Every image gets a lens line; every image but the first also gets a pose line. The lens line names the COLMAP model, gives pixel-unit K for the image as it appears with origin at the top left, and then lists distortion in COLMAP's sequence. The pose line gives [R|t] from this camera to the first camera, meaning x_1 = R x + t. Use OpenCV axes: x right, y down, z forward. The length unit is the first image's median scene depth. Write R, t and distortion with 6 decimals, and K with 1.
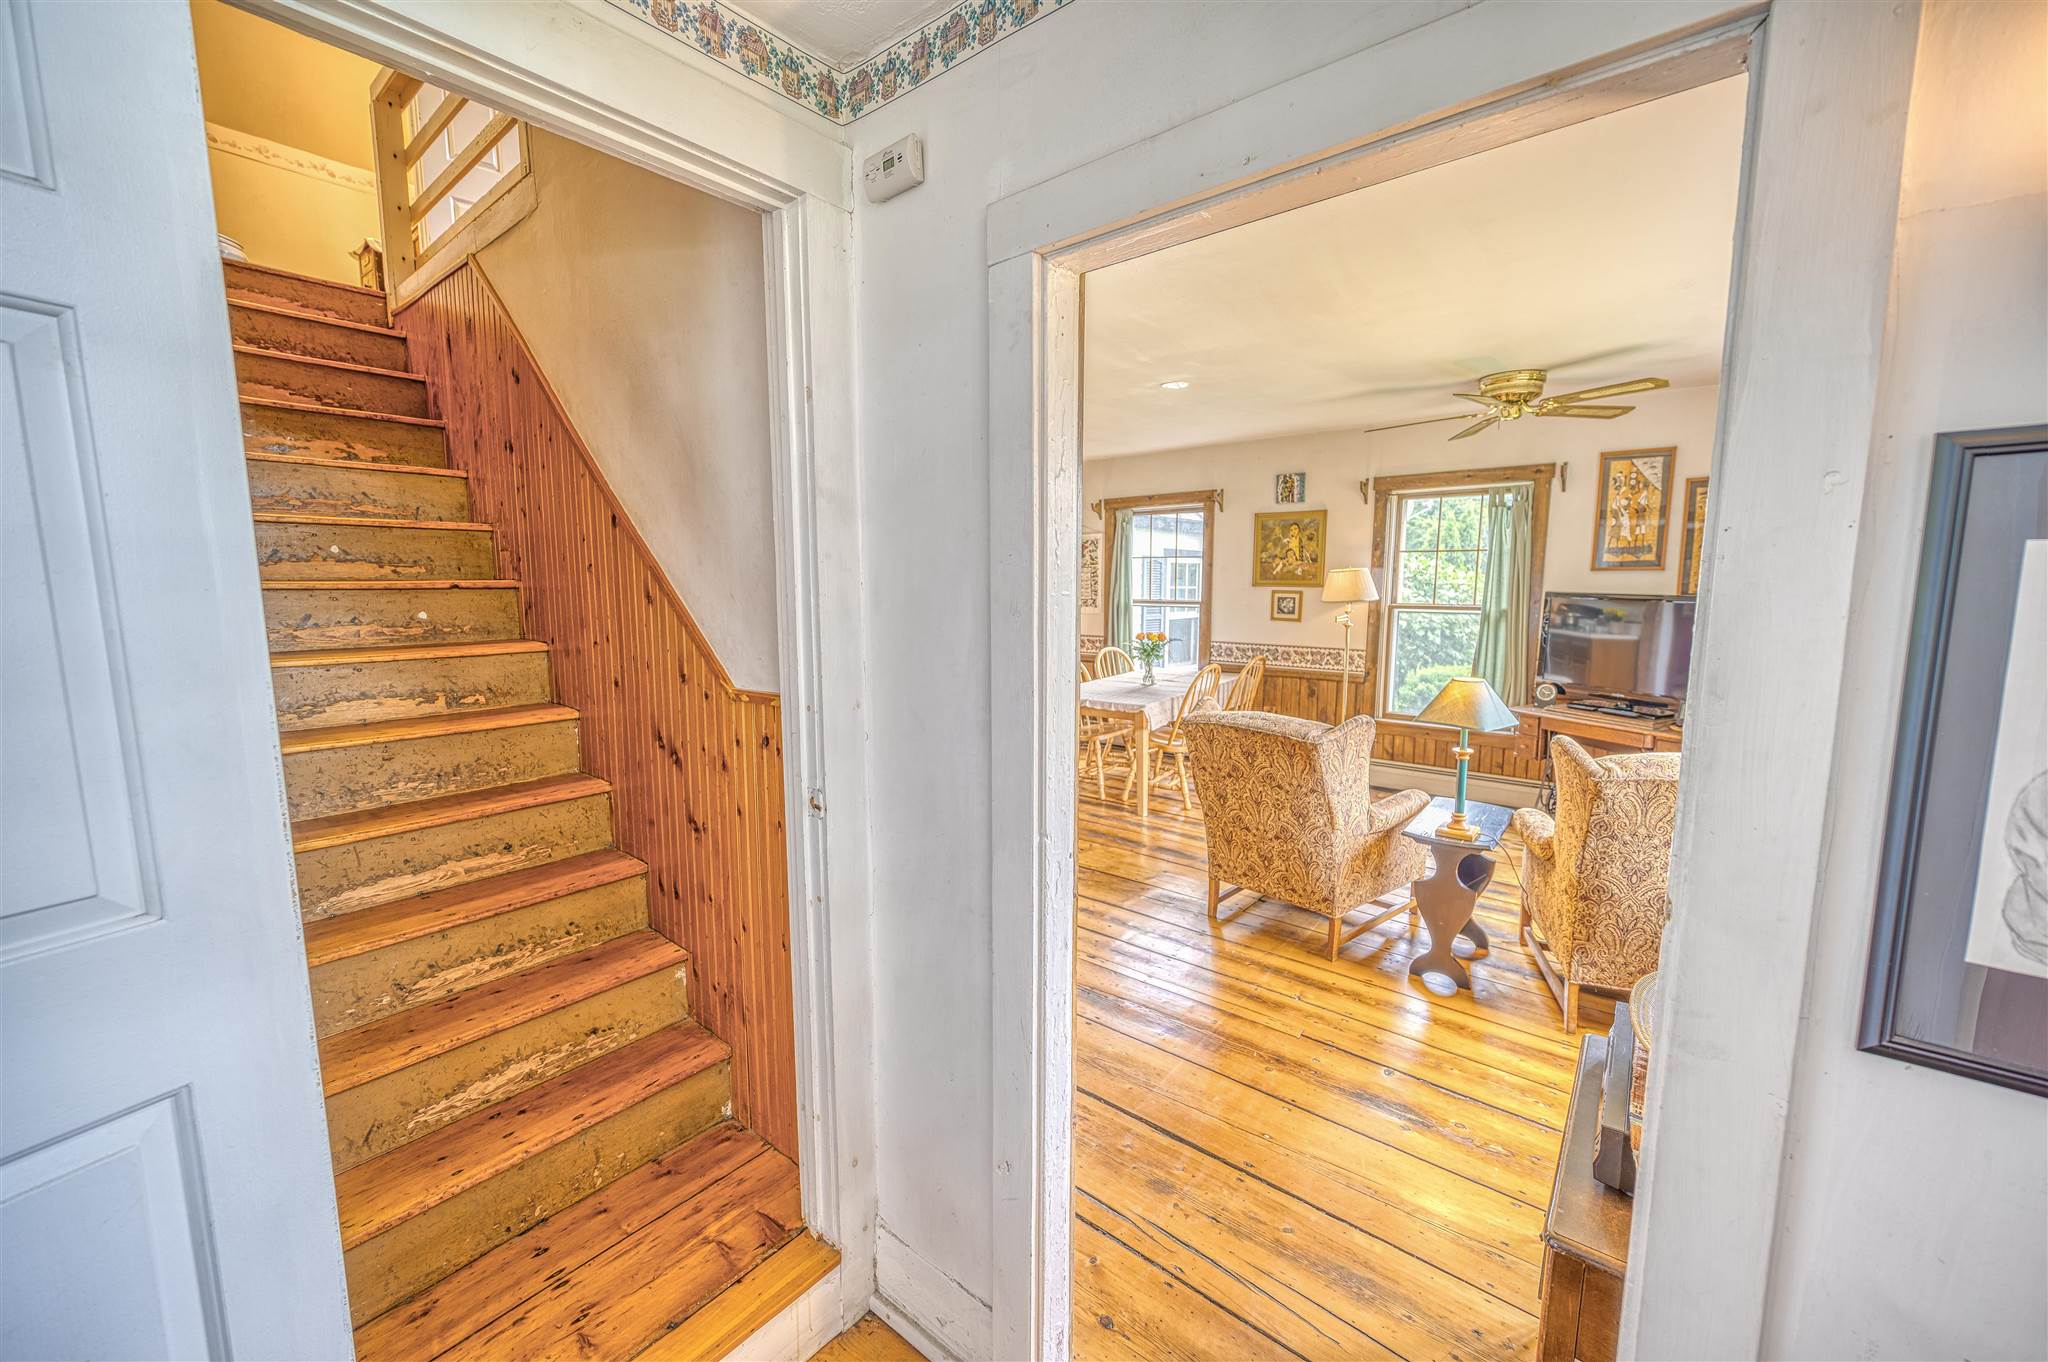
lens RADIAL K [[805.5, 0, 1021.7], [0, 805.5, 685.1], [0, 0, 1]] dist [-0.001872, 0.000223]
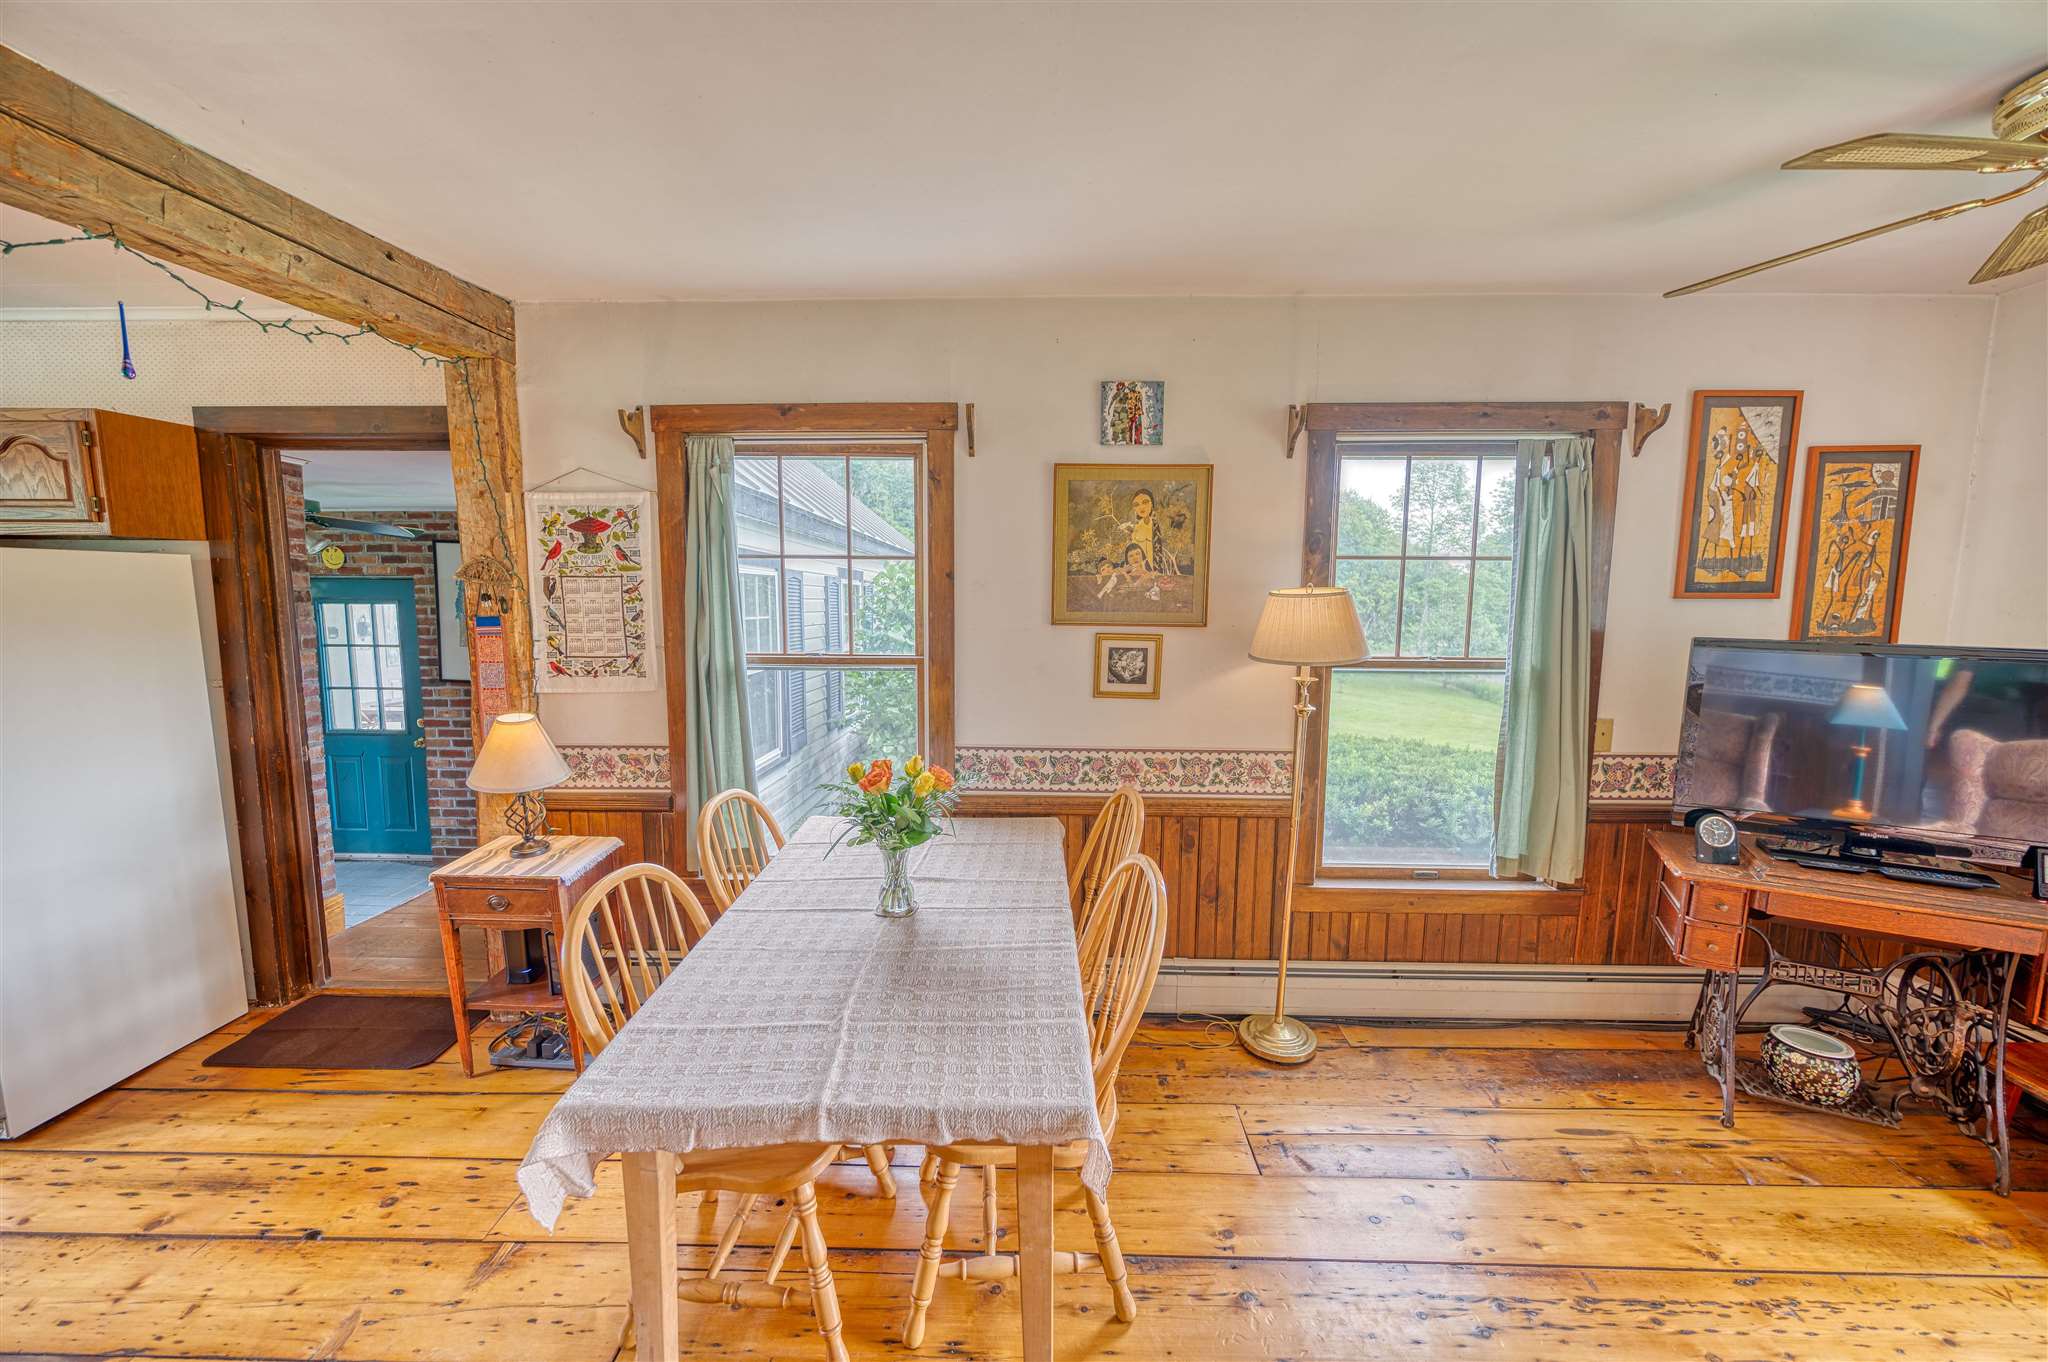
lens RADIAL K [[802.0, 0, 1003.4], [0, 802.0, 685.4], [0, 0, 1]] dist [-0.002576, 0.000227]
pose [[0.781141, -0.070205, 0.620395, -0.019159], [0.076210, 0.996949, 0.016860, -0.102771], [-0.619686, 0.034111, 0.784108, 0.693178]]
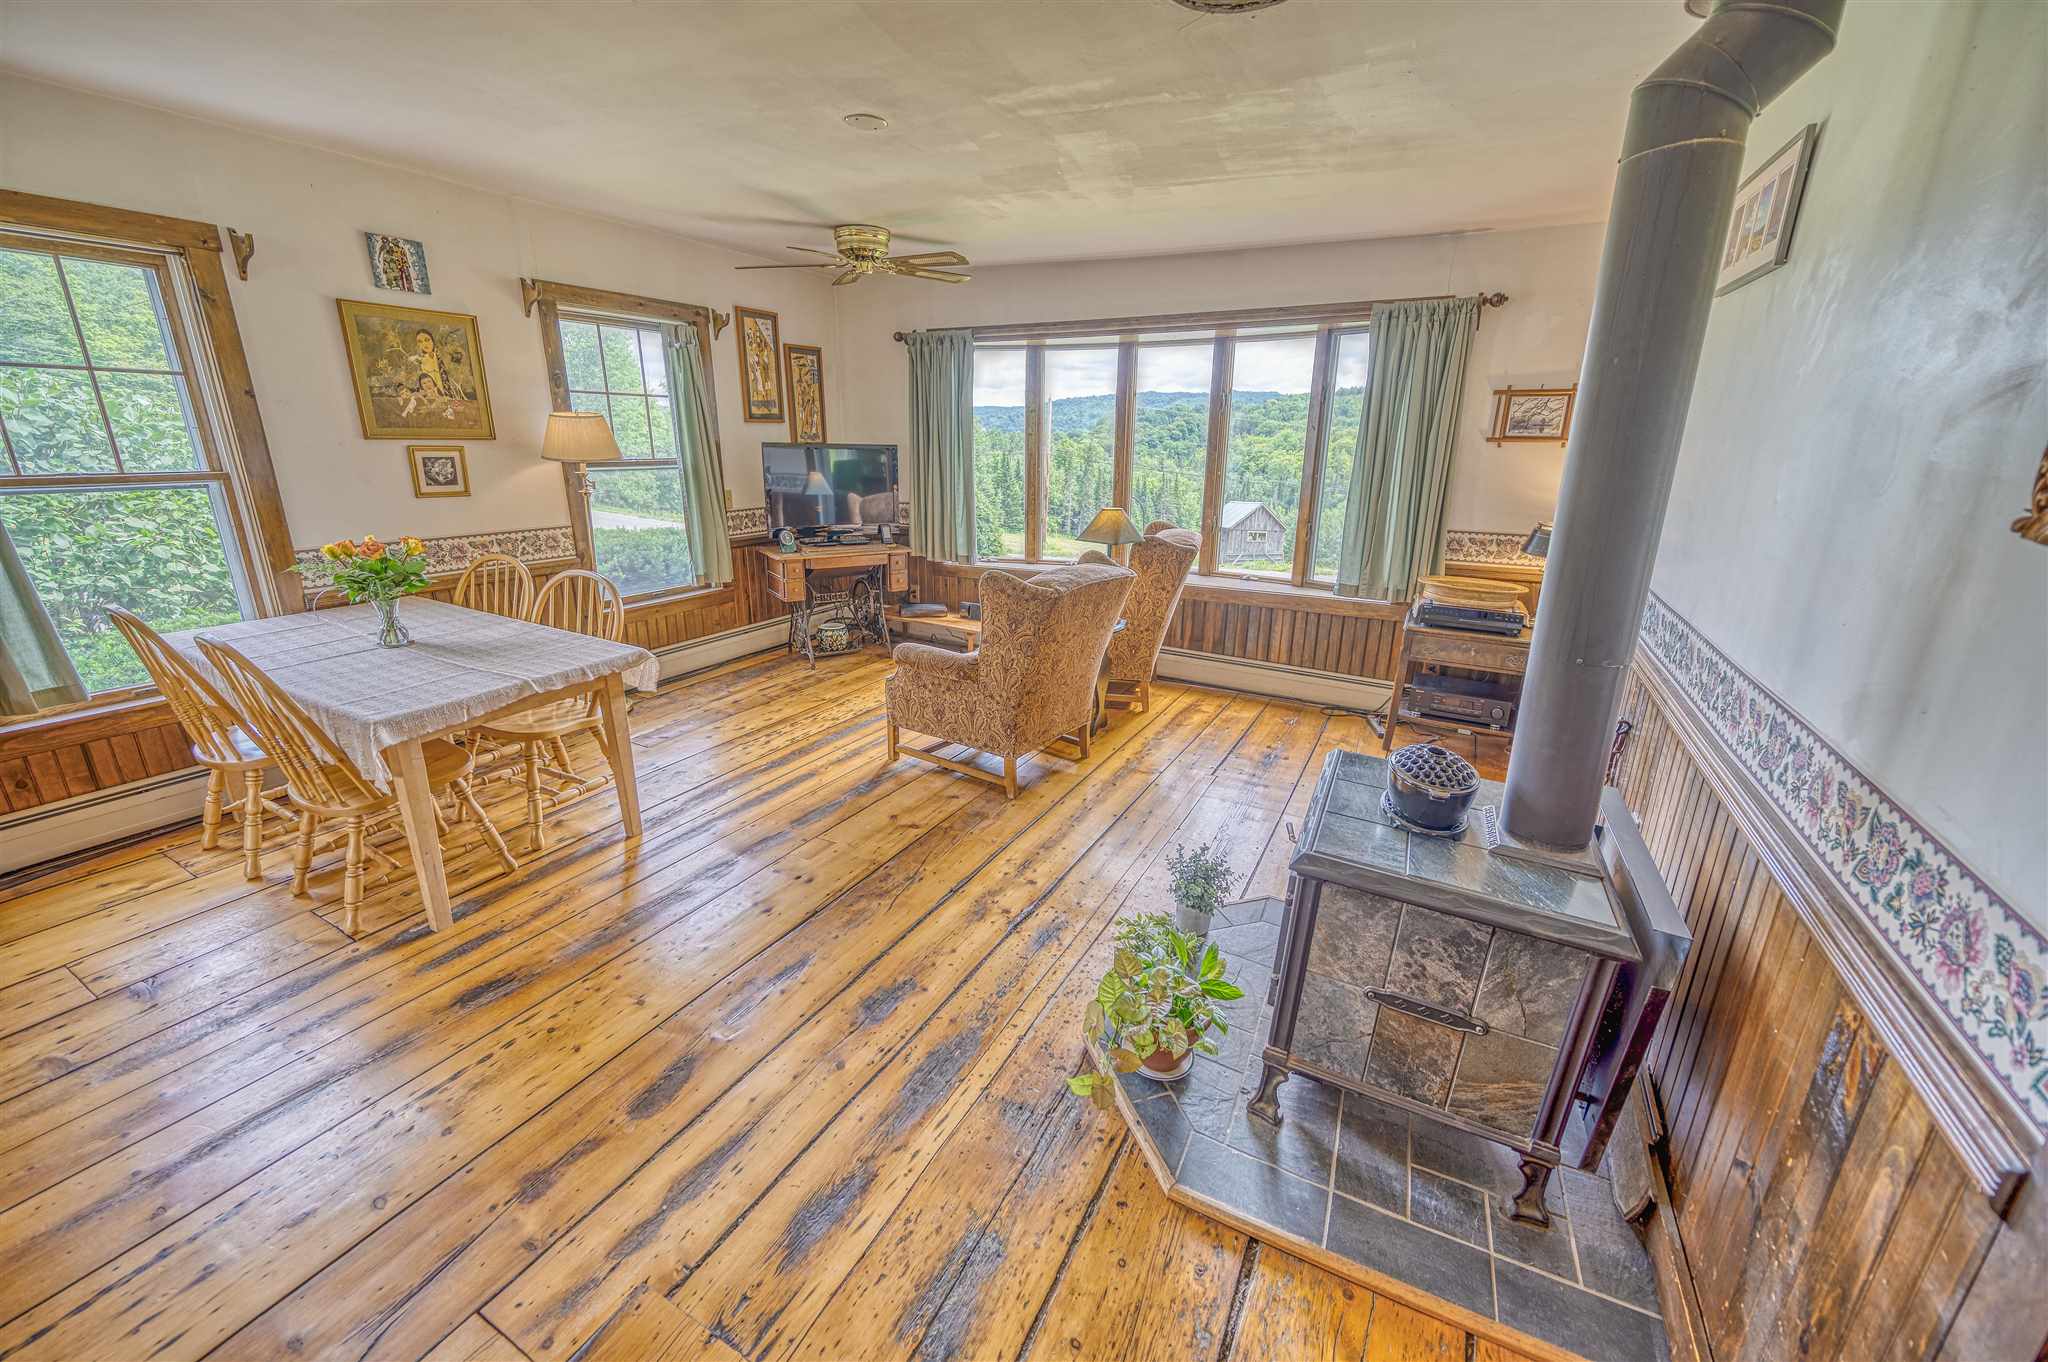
lens RADIAL K [[811.5, 0, 1023.6], [0, 811.5, 676.2], [0, 0, 1]] dist [0.023263, -0.011956]
pose [[-0.204606, -0.287915, 0.935543, -0.400271], [0.112193, 0.942566, 0.314614, -0.099993], [-0.972394, 0.169333, -0.160552, 0.708621]]
